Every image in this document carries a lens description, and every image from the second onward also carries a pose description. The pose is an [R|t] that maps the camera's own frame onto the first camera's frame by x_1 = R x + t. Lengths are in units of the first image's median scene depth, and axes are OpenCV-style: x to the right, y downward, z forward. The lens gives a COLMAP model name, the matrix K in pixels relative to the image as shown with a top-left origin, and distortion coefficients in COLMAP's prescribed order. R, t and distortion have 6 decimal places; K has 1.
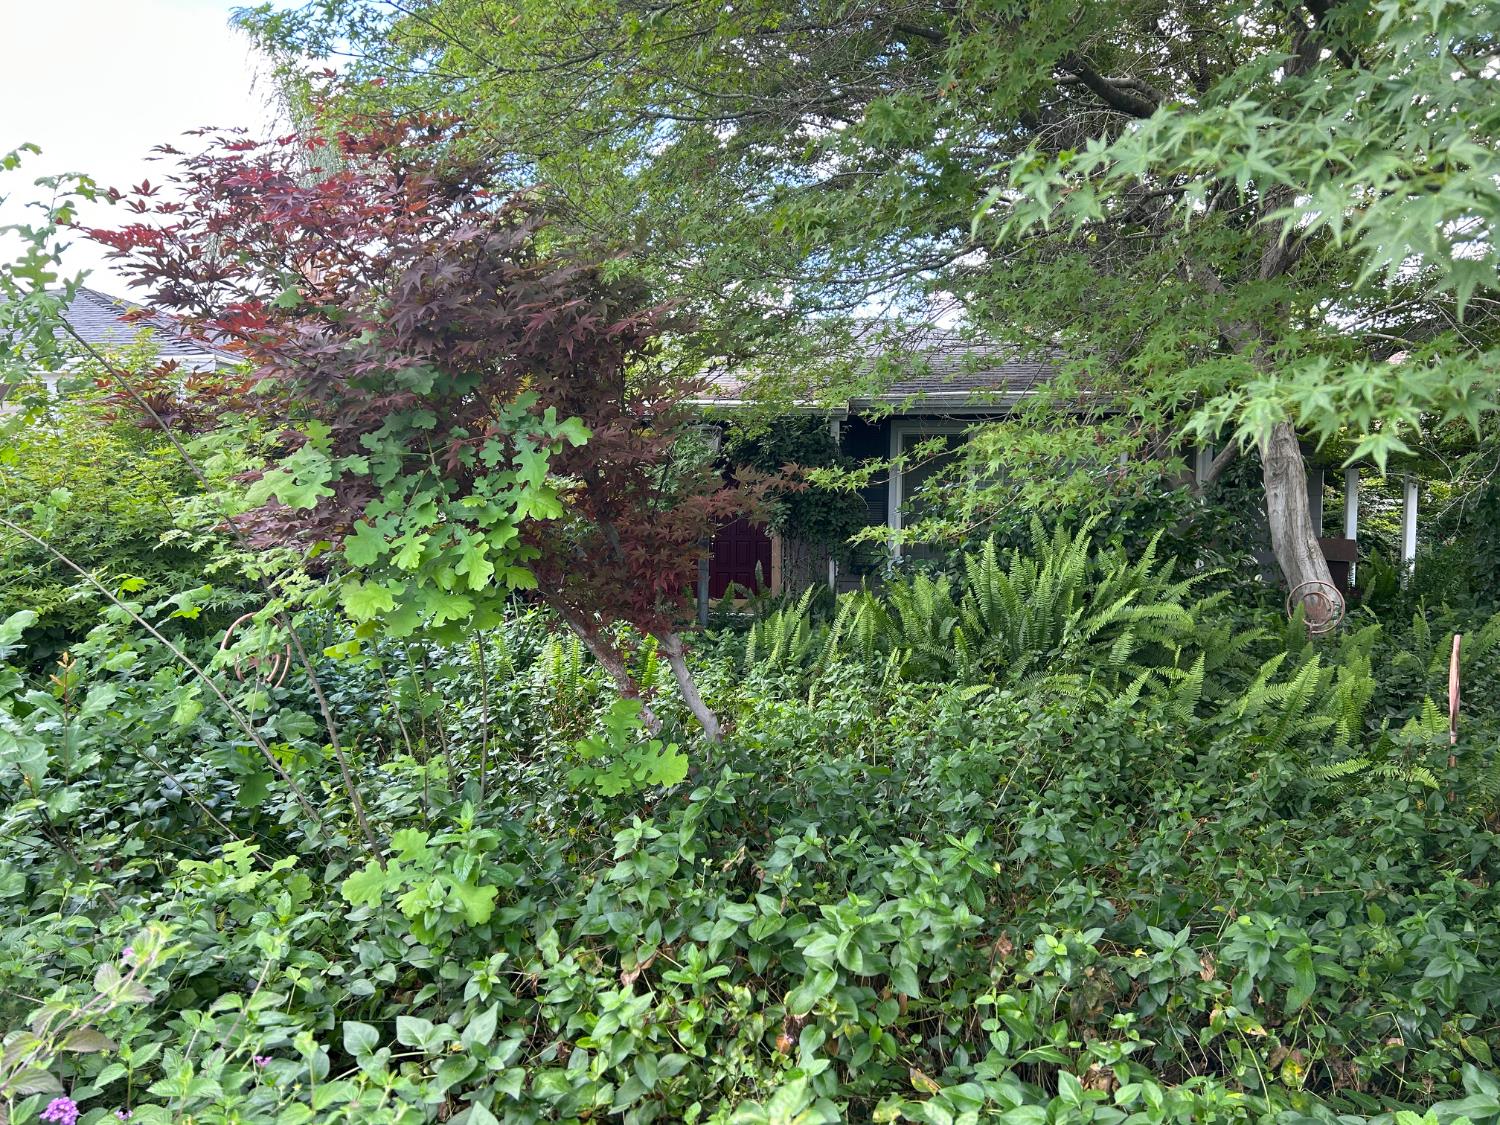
lens RADIAL K [[1083.0, 0, 750.0], [0, 1083.0, 562.5], [0, 0, 1]] dist [0.049803, -0.062866]
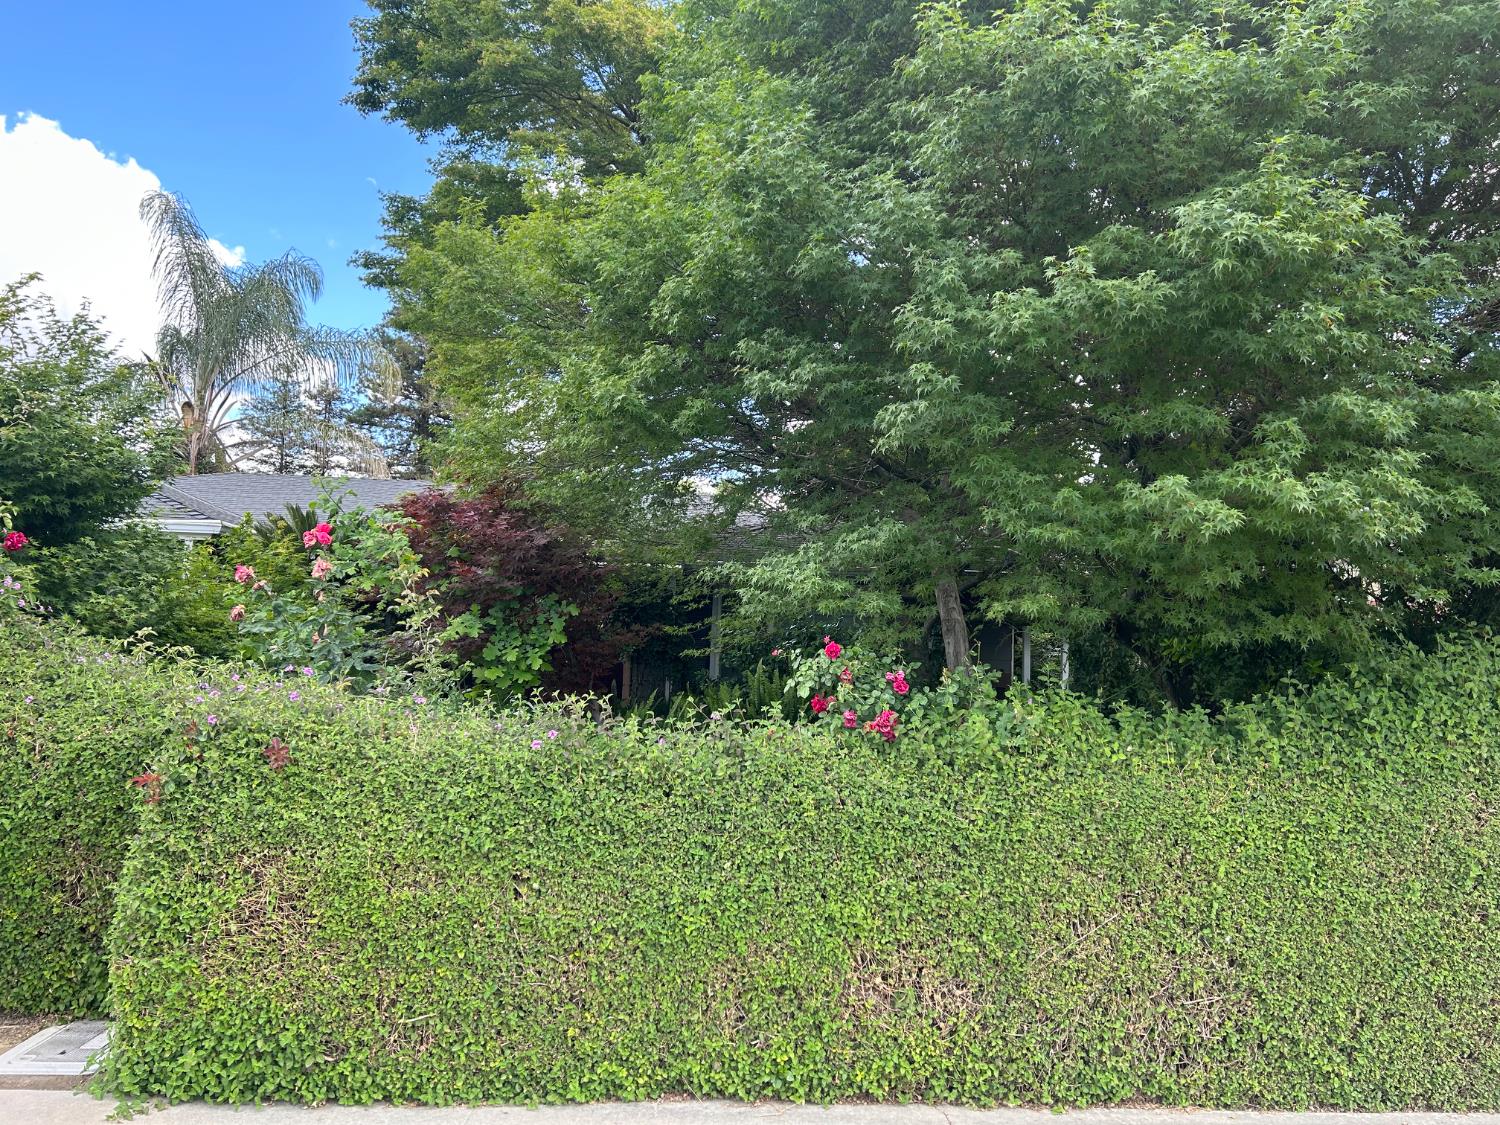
lens RADIAL K [[1083.0, 0, 750.0], [0, 1083.0, 562.5], [0, 0, 1]] dist [0.049803, -0.062866]
pose [[0.988078, 0.026935, 0.151577, -0.141660], [-0.007477, 0.991810, -0.127507, 0.095761], [-0.153770, 0.124853, 0.980187, -1.638167]]
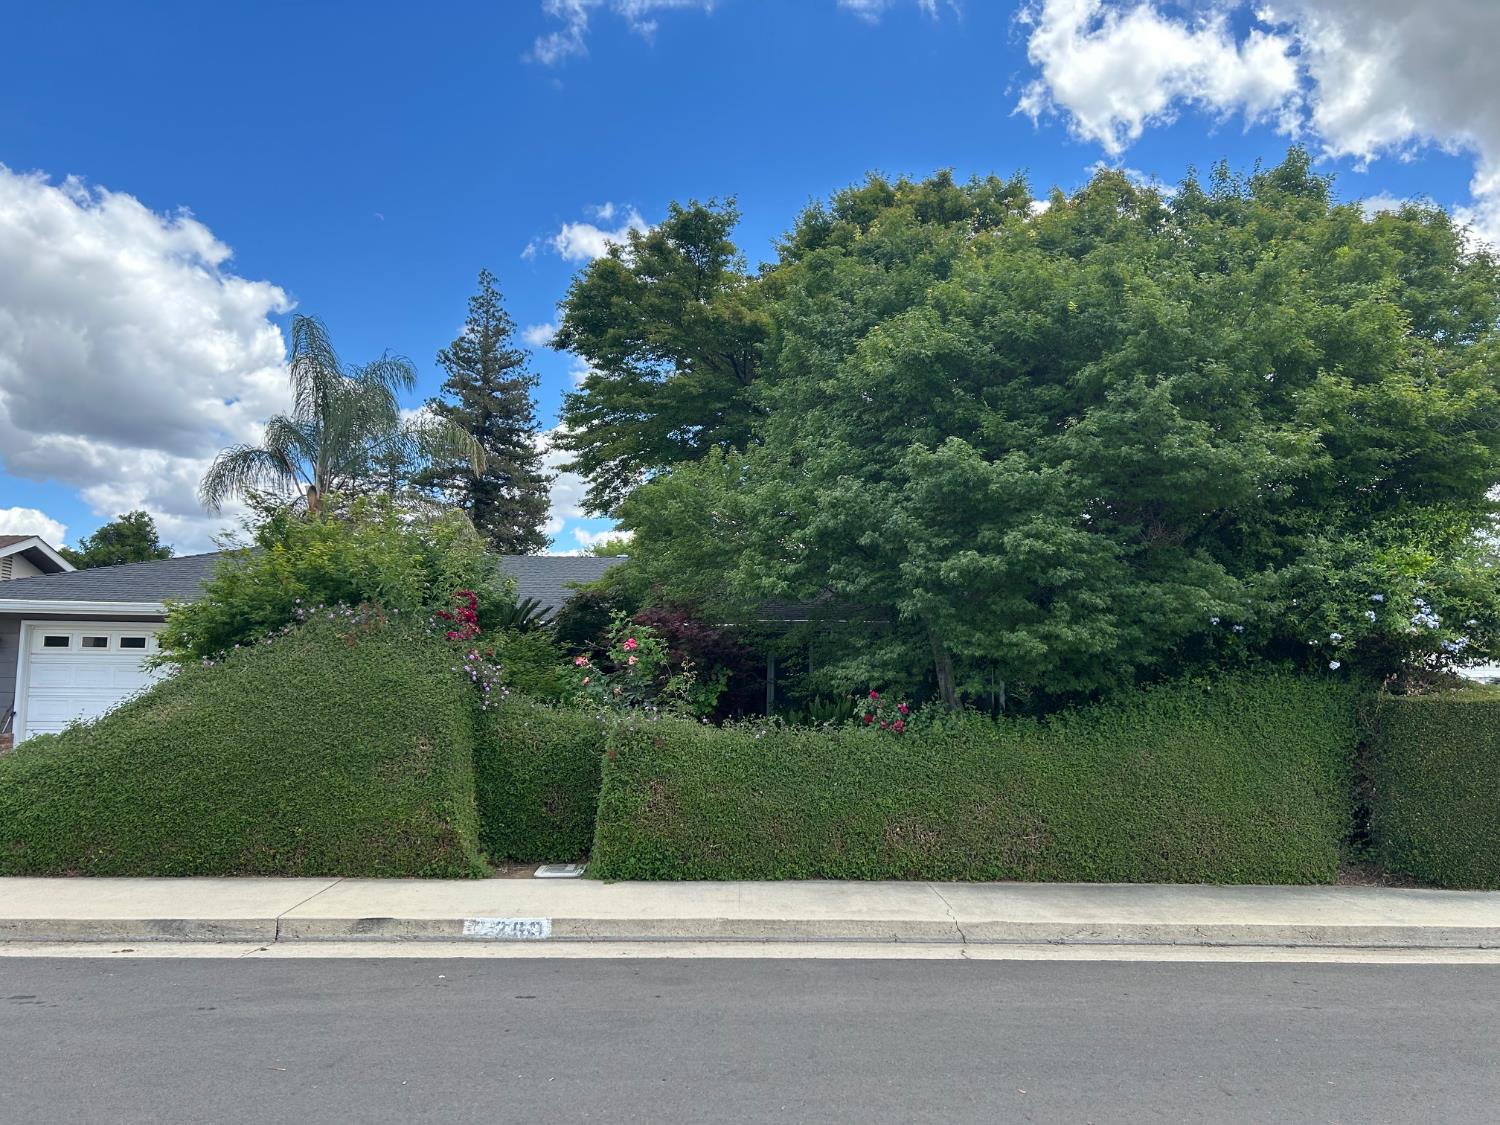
lens RADIAL K [[1083.0, 0, 750.0], [0, 1083.0, 562.5], [0, 0, 1]] dist [0.049803, -0.062866]
pose [[0.989637, 0.007422, 0.143402, -0.781397], [0.014423, 0.988474, -0.150700, 0.125519], [-0.142867, 0.151207, 0.978123, -3.881354]]
